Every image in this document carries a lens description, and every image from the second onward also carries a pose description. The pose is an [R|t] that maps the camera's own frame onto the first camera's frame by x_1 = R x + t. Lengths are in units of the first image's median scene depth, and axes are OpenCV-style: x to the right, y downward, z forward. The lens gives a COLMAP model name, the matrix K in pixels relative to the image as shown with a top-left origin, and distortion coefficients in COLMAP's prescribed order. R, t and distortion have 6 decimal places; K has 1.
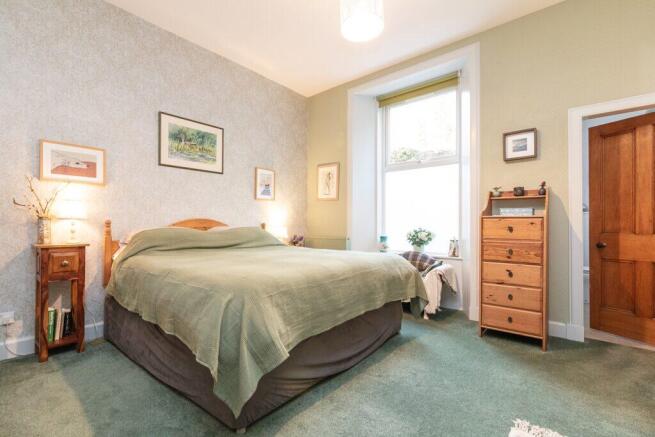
lens RADIAL K [[302.2, 0, 324.8], [0, 302.2, 222.6], [0, 0, 1]] dist [-0.001436, 0.000604]
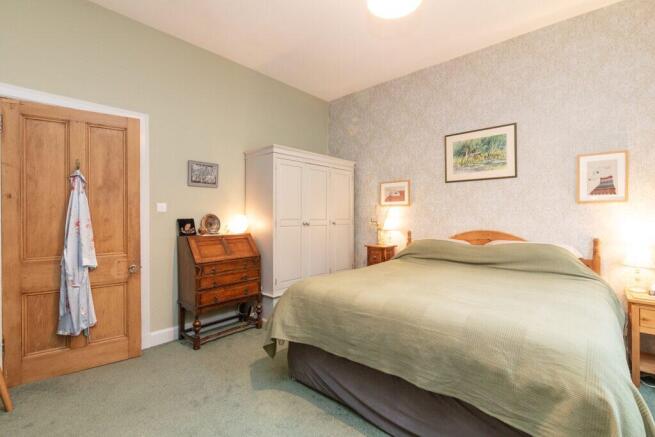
lens RADIAL K [[302.2, 0, 324.8], [0, 302.2, 216.0], [0, 0, 1]] dist [-0.001436, 0.000604]
pose [[-0.035885, -0.001748, -0.999354, 0.606260], [0.013462, 0.999907, -0.002232, -0.068514], [0.999265, -0.013533, -0.035858, 0.581882]]
